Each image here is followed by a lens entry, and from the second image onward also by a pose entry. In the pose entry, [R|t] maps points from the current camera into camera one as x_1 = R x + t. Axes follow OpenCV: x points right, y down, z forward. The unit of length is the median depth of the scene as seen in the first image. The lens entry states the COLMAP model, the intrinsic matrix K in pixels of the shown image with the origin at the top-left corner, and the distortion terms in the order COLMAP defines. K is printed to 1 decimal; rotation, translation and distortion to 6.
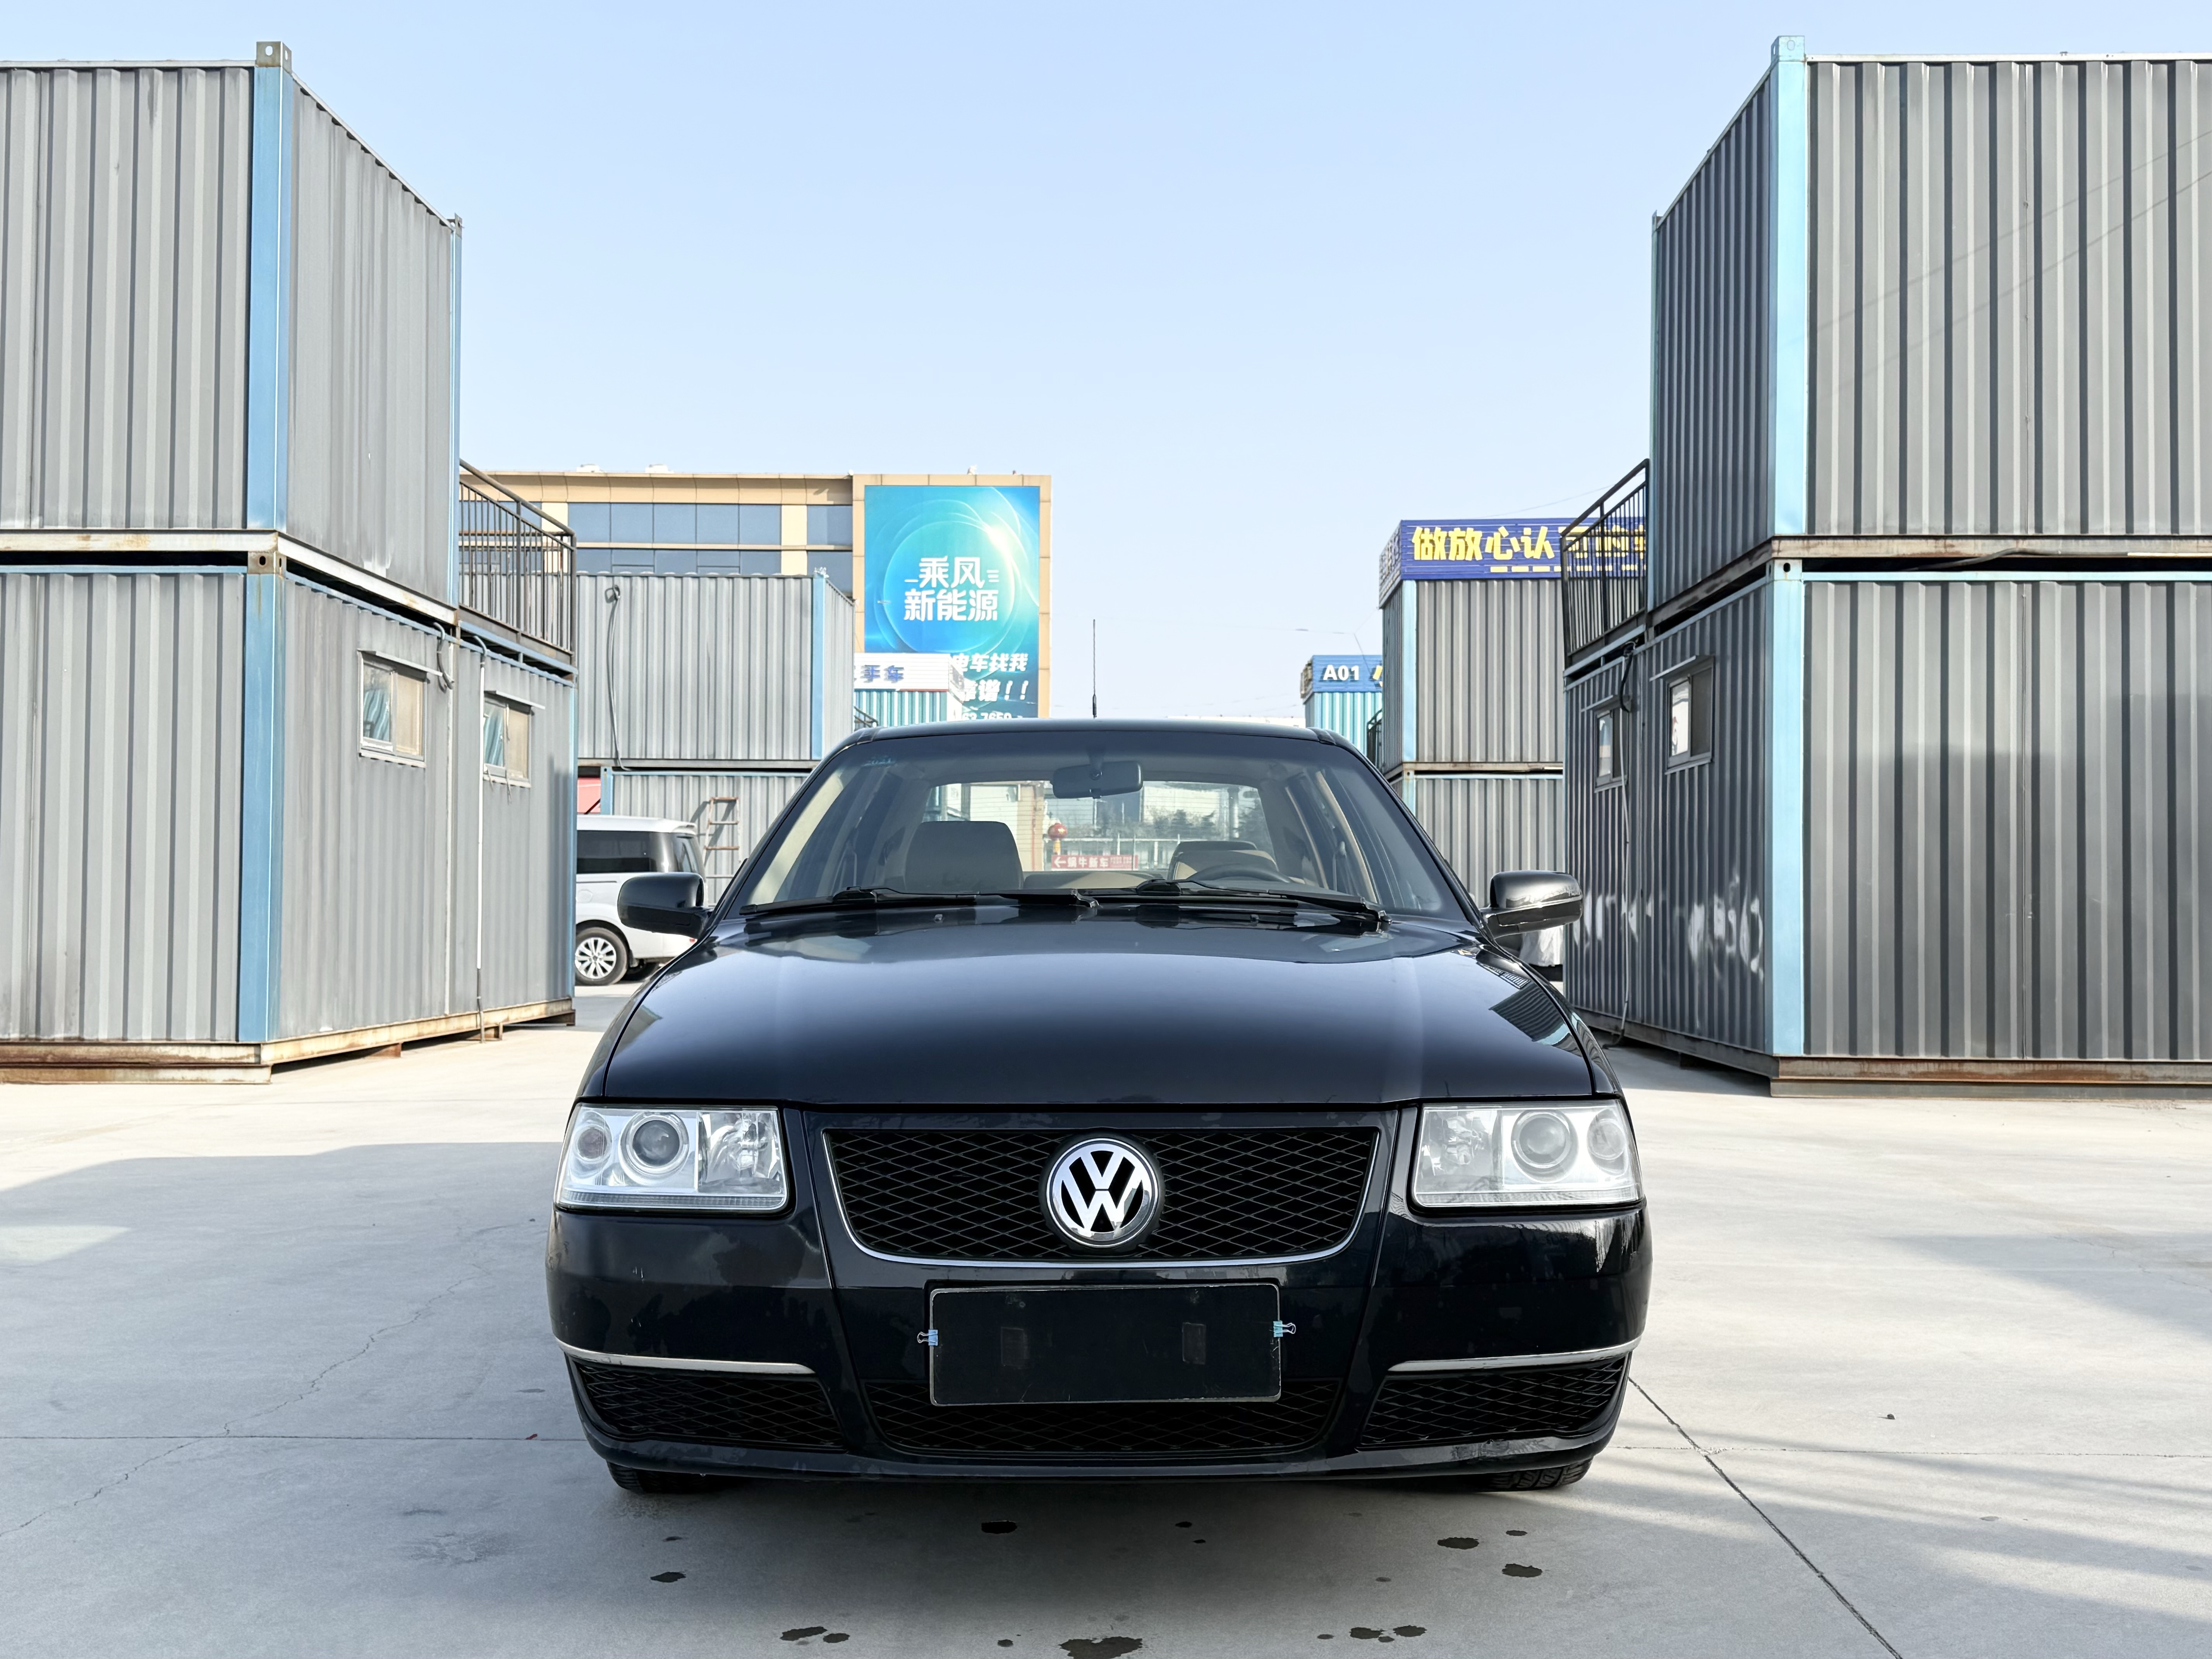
lens RADIAL K [[2189.2, 0, 1106.0], [0, 2189.2, 829.5], [0, 0, 1]] dist [0.172764, -0.356005]
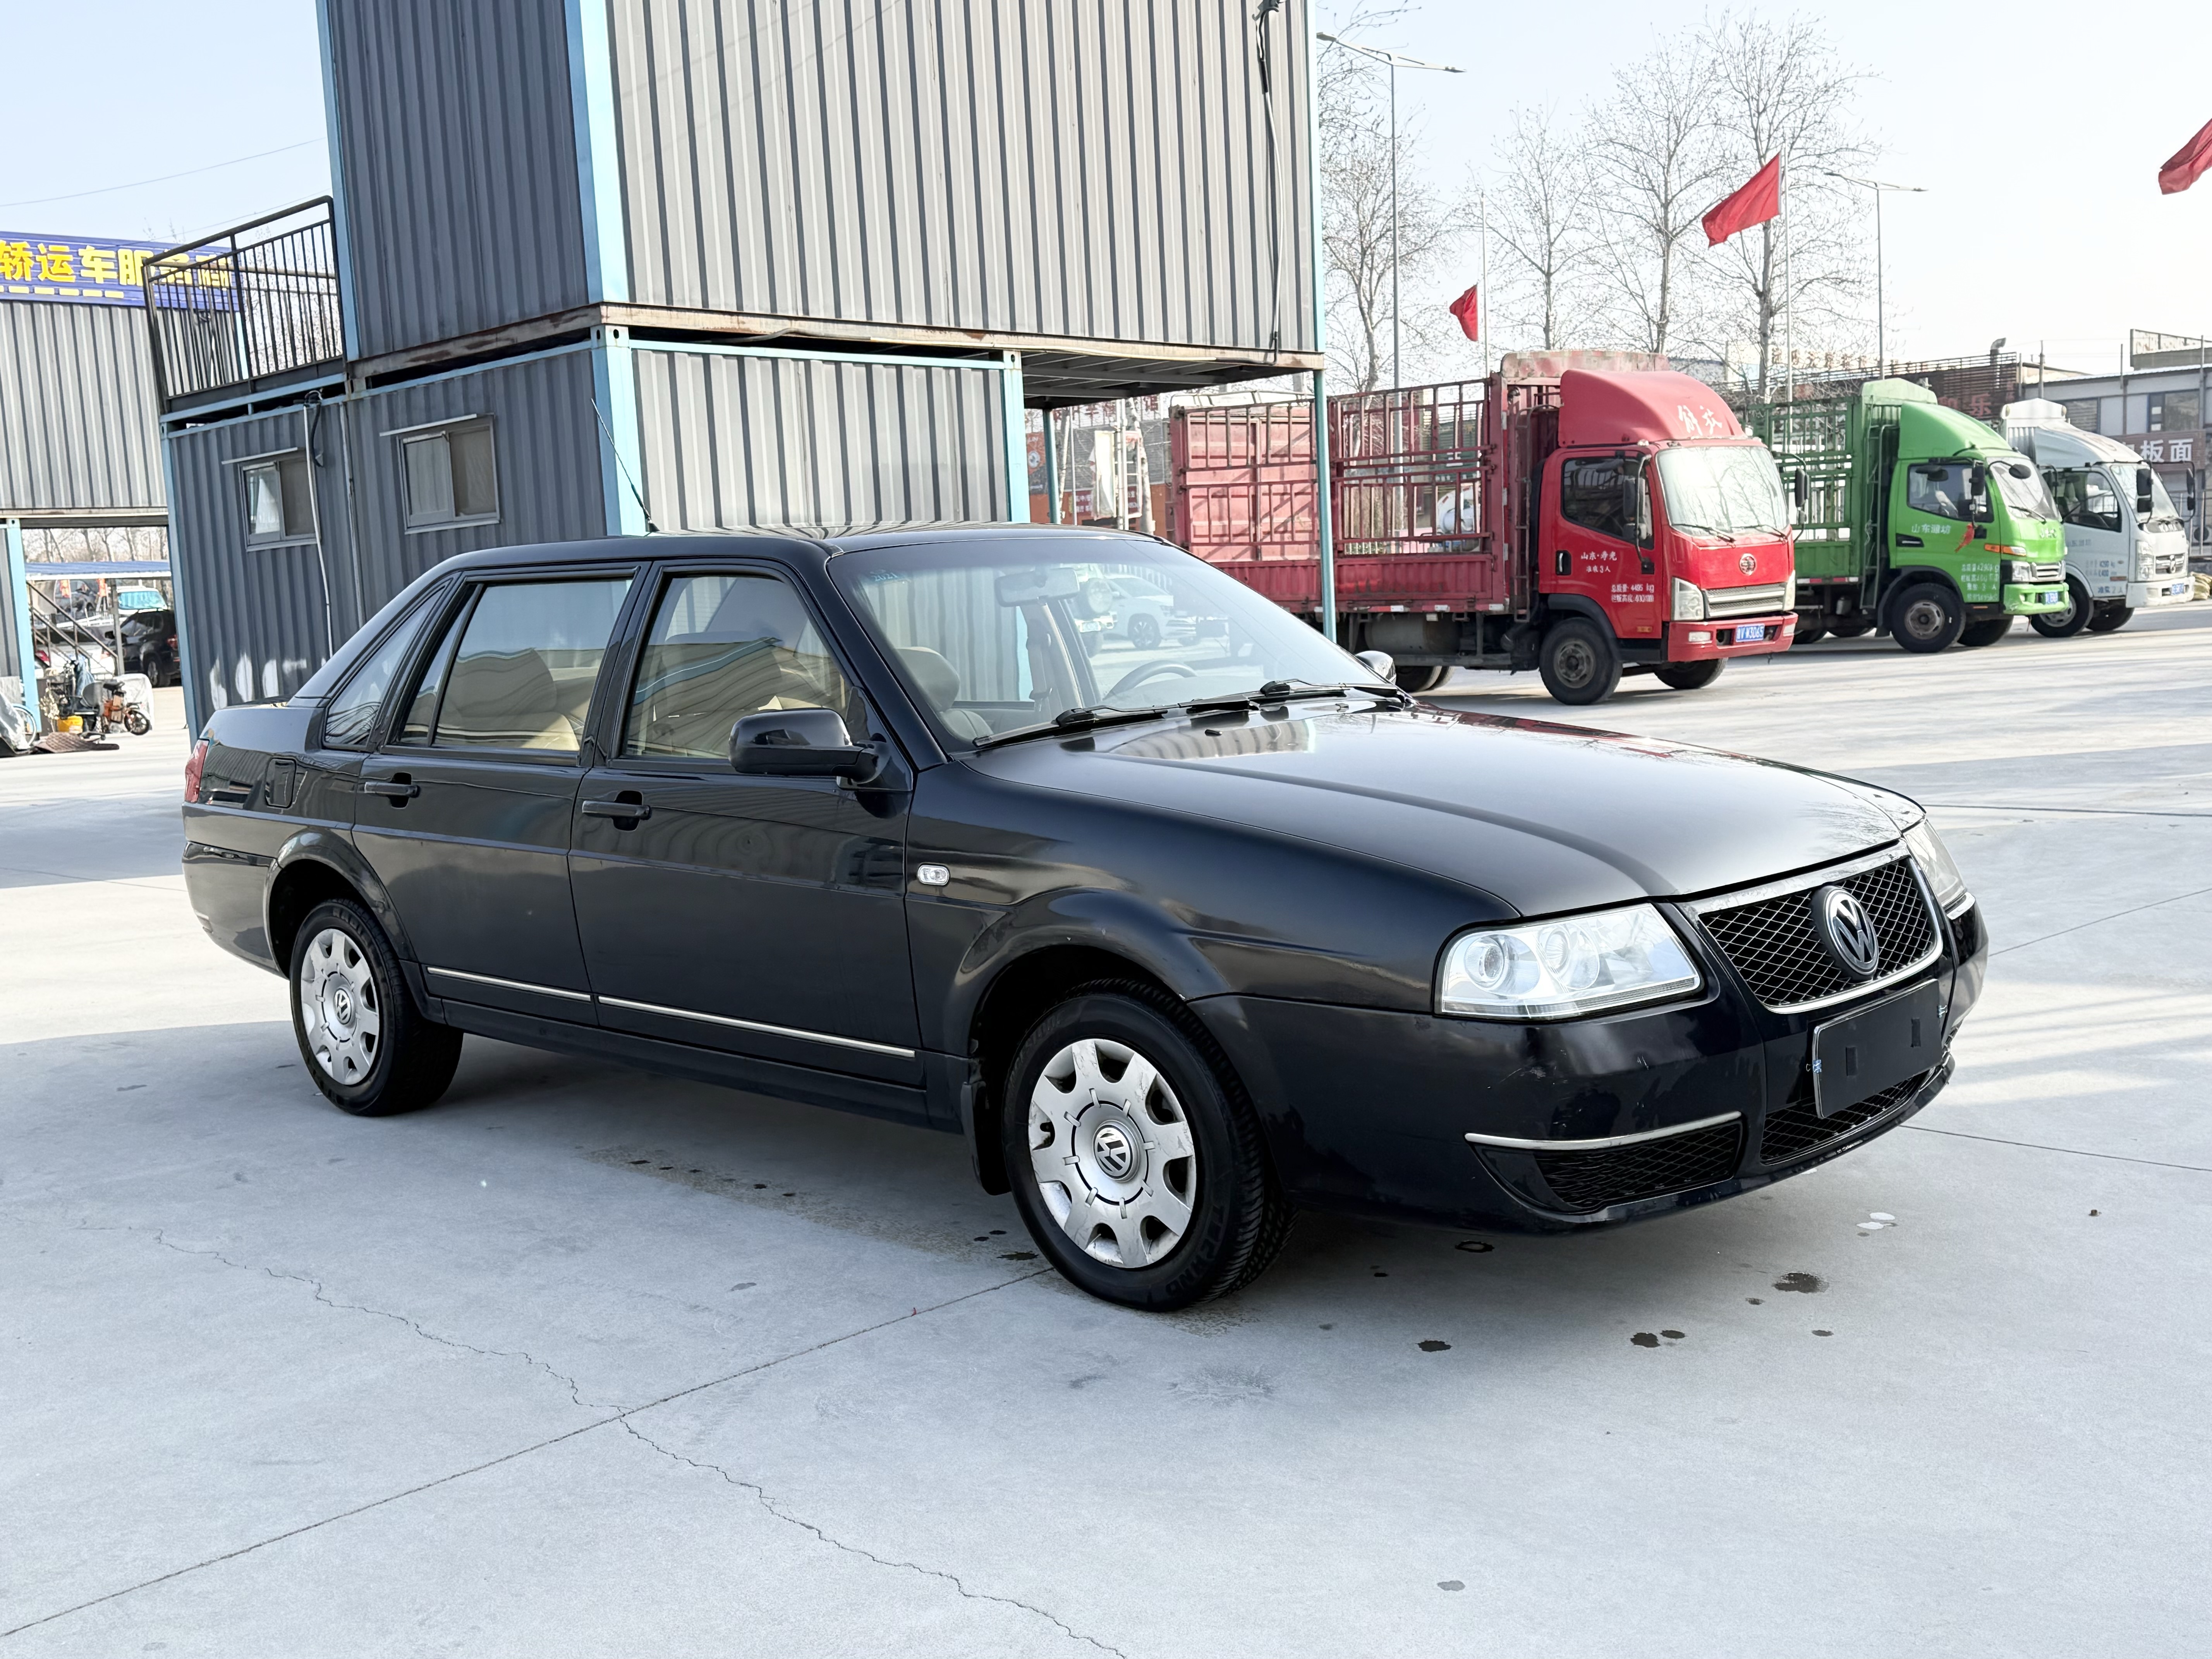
lens RADIAL K [[2178.6, 0, 1106.0], [0, 2178.6, 829.5], [0, 0, 1]] dist [0.078570, 0.001693]
pose [[0.688445, -0.114738, 0.716155, -0.572227], [0.029237, 0.990995, 0.130666, -0.031181], [-0.724699, -0.069018, 0.685601, 0.226789]]
